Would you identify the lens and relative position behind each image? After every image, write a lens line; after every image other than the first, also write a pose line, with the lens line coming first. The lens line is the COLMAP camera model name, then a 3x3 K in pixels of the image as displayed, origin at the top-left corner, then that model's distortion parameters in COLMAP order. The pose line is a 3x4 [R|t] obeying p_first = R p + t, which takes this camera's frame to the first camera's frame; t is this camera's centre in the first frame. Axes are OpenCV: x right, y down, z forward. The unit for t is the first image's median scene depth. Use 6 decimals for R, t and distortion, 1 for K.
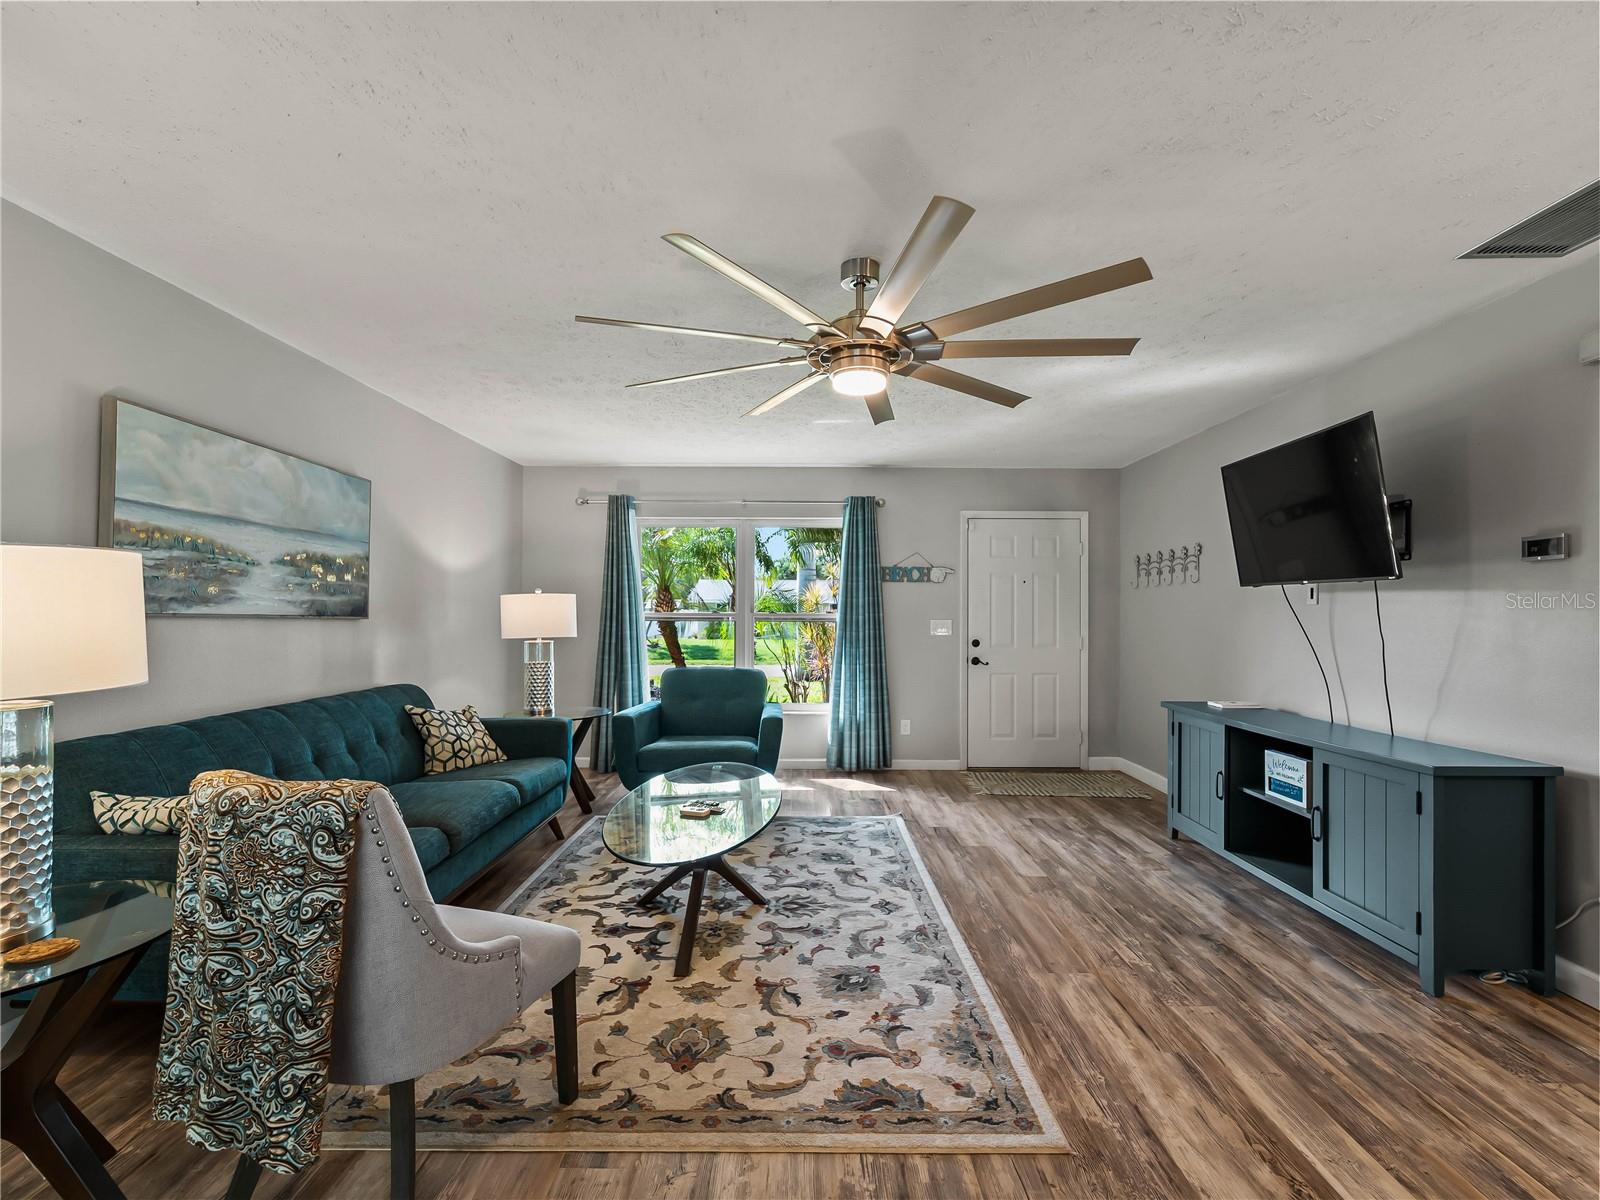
lens RADIAL K [[728.3, 0, 805.9], [0, 728.3, 606.8], [0, 0, 1]] dist [0.001078, -0.001972]
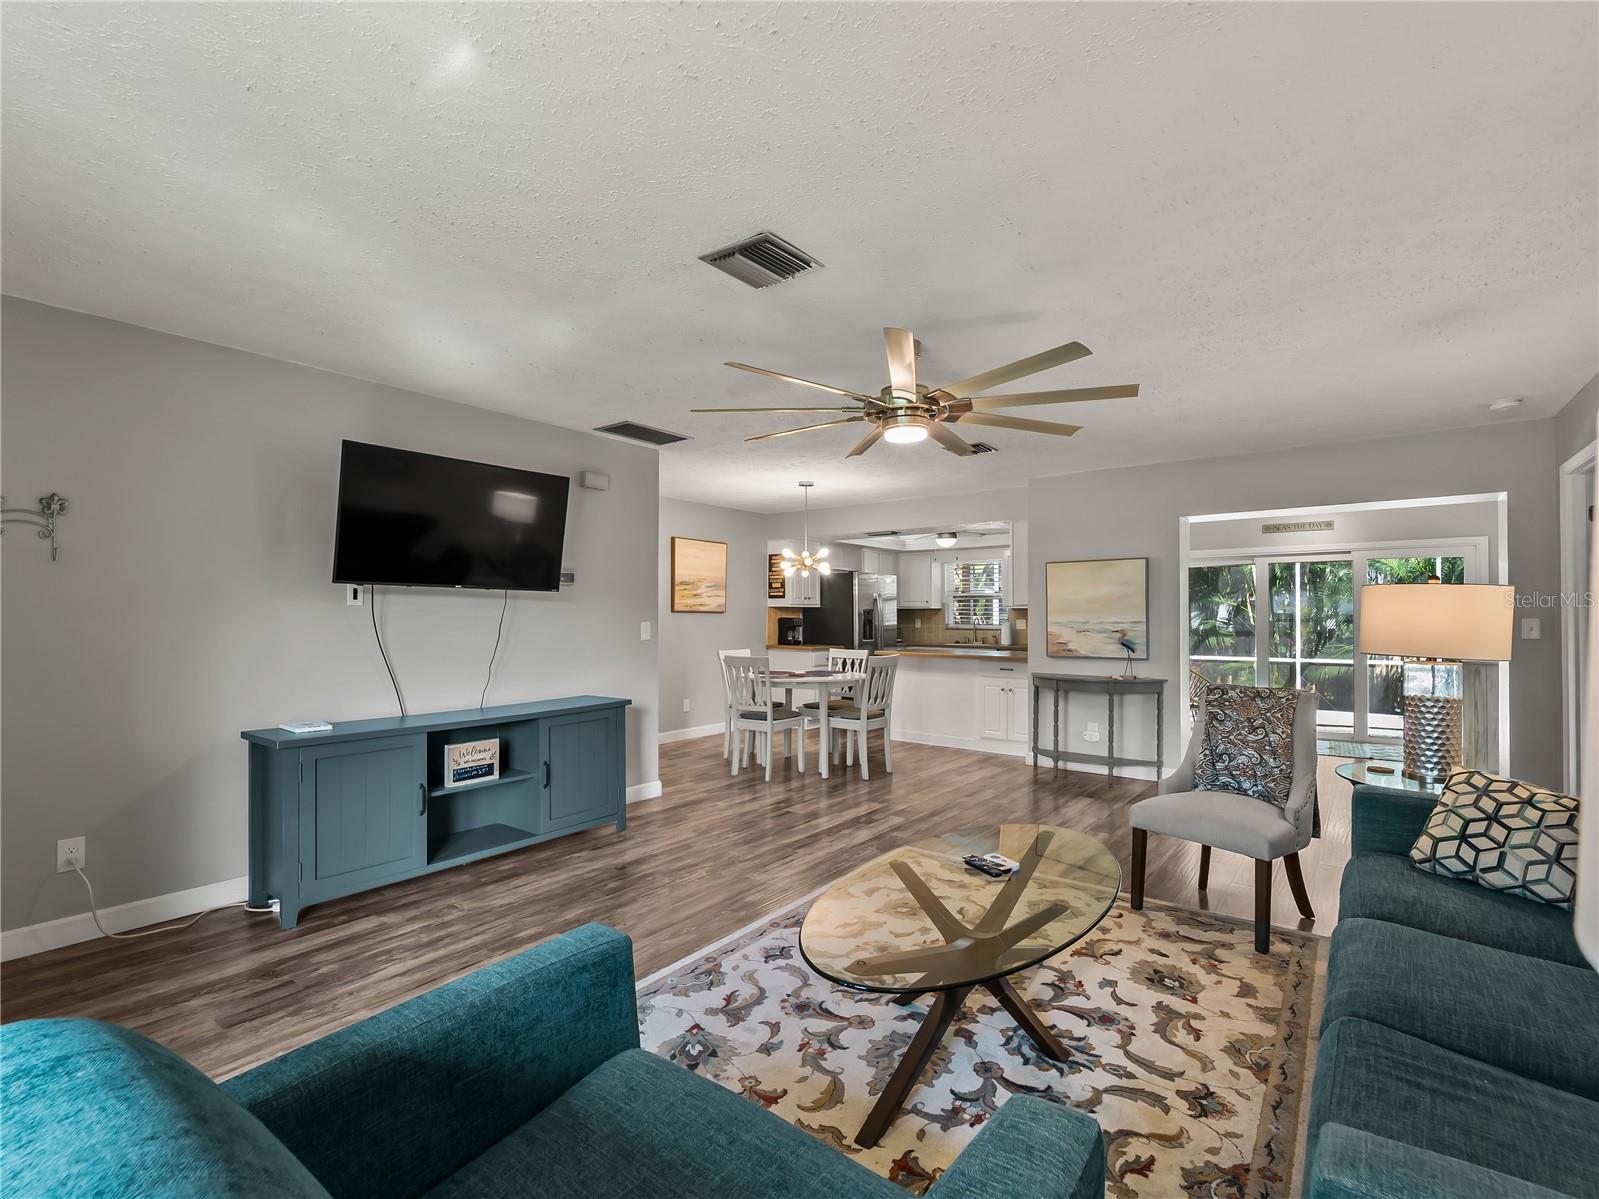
lens RADIAL K [[727.9, 0, 801.5], [0, 727.9, 615.0], [0, 0, 1]] dist [0.001078, -0.001972]
pose [[-0.787437, -0.003365, 0.616386, -0.446009], [-0.007460, 0.999964, -0.004071, 0.011346], [-0.616350, -0.007804, -0.787433, 1.669179]]
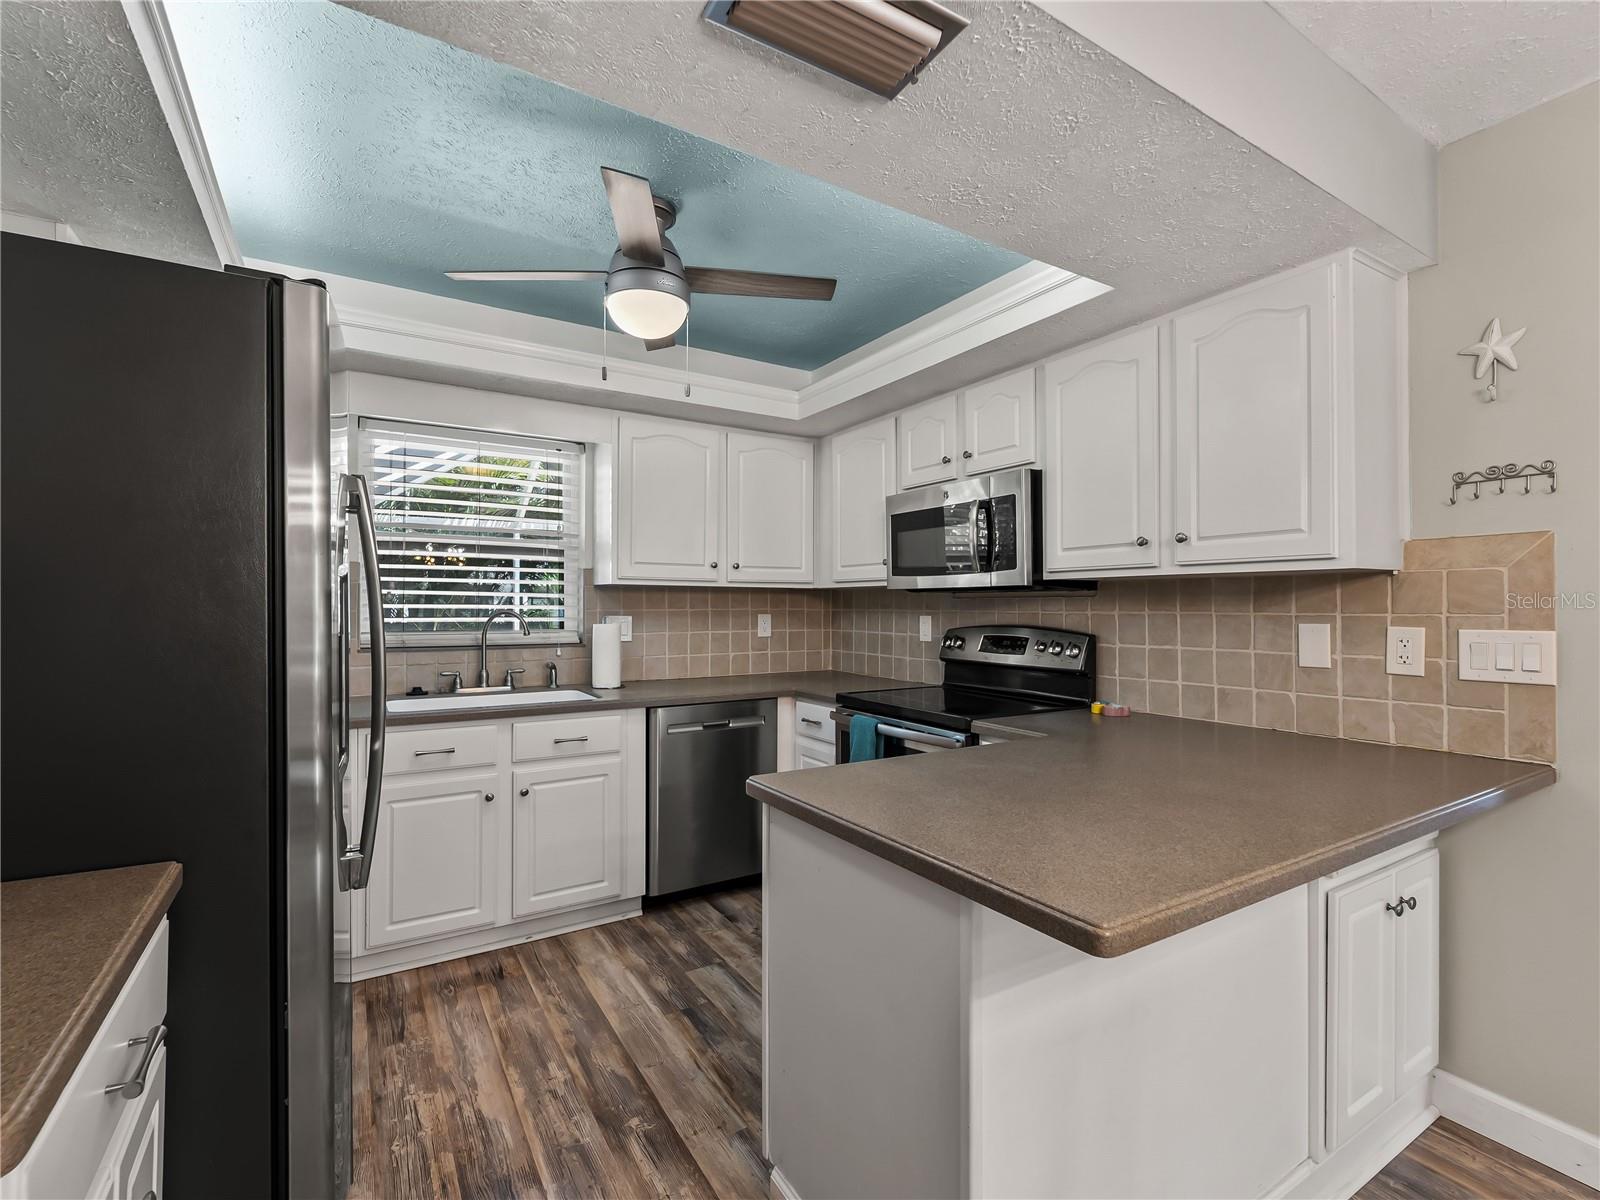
lens RADIAL K [[728.3, 0, 797.6], [0, 728.3, 597.6], [0, 0, 1]] dist [0.001078, -0.001972]
pose [[-0.853759, -0.011514, -0.520542, 1.061306], [-0.002039, 0.999822, -0.018772, 0.003073], [0.520665, -0.014965, -0.853630, -0.176986]]
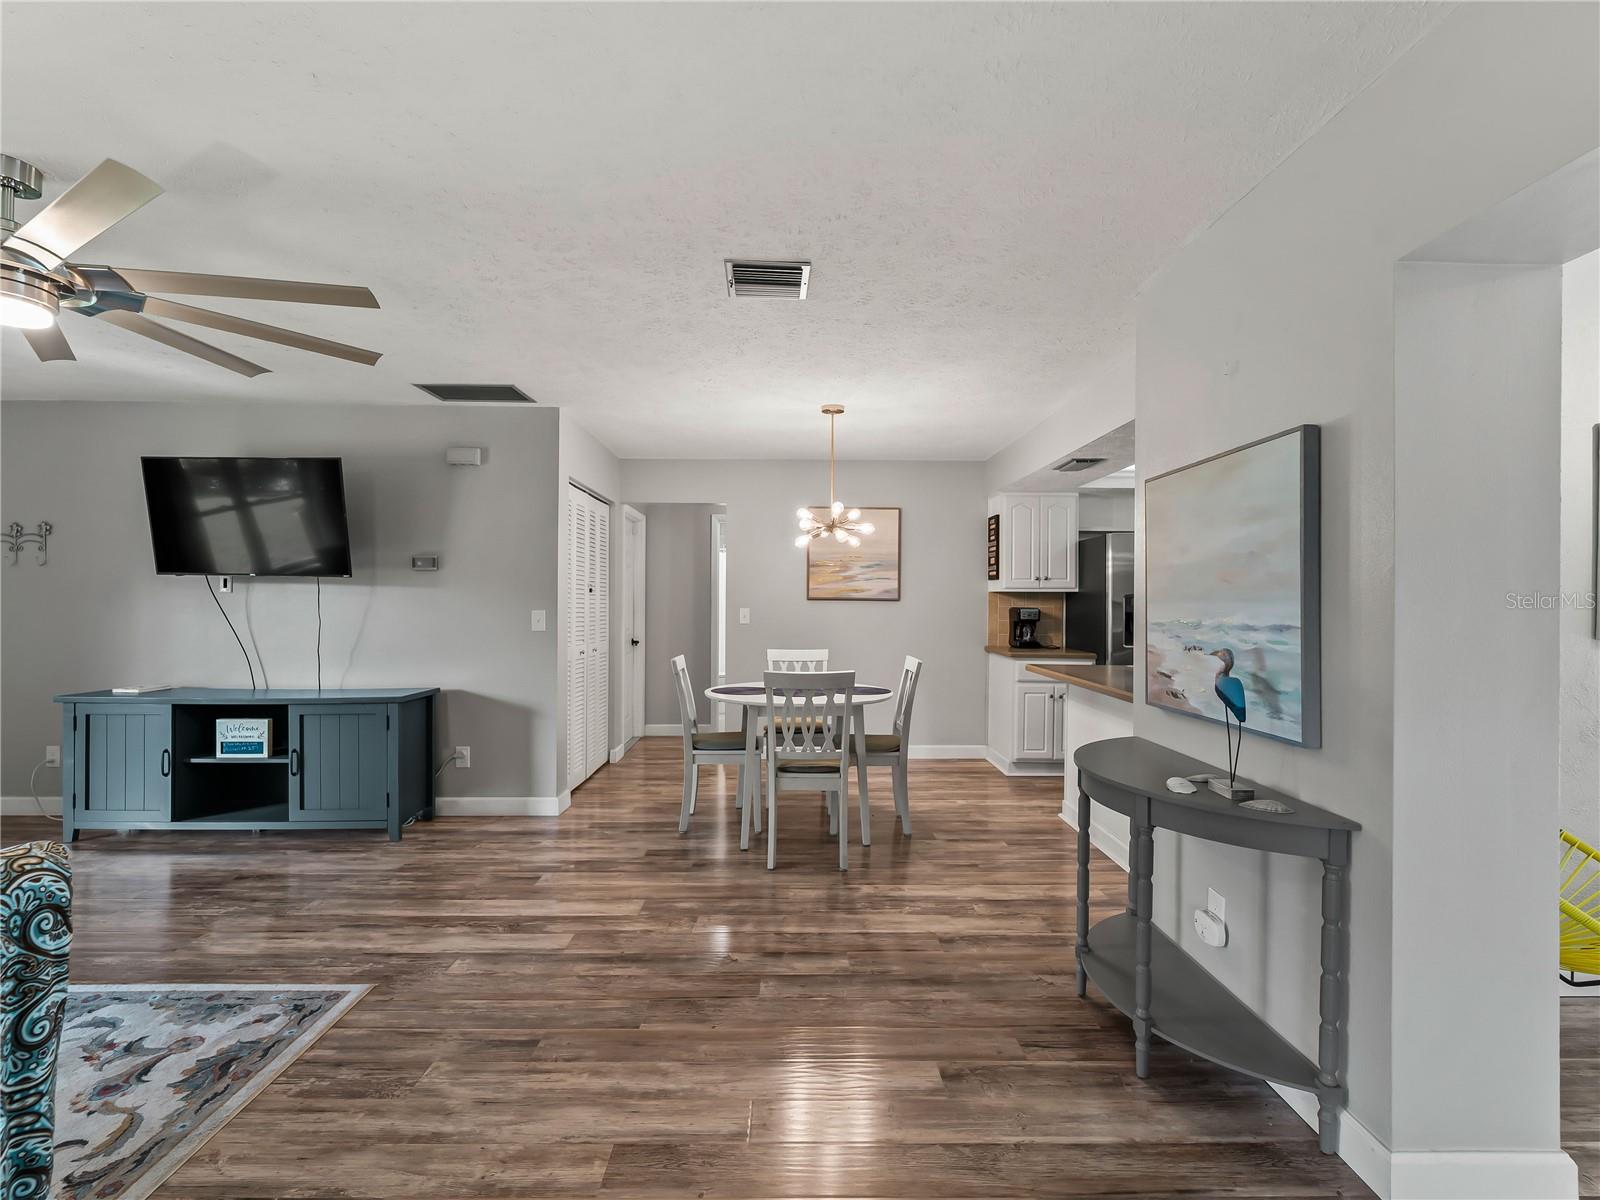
lens RADIAL K [[728.3, 0, 800.0], [0, 728.3, 602.7], [0, 0, 1]] dist [0.001078, -0.001972]
pose [[-0.013089, -0.004368, 0.999905, -0.577345], [-0.011918, 0.999920, 0.004213, -0.002804], [-0.999843, -0.011862, -0.013140, 0.113719]]
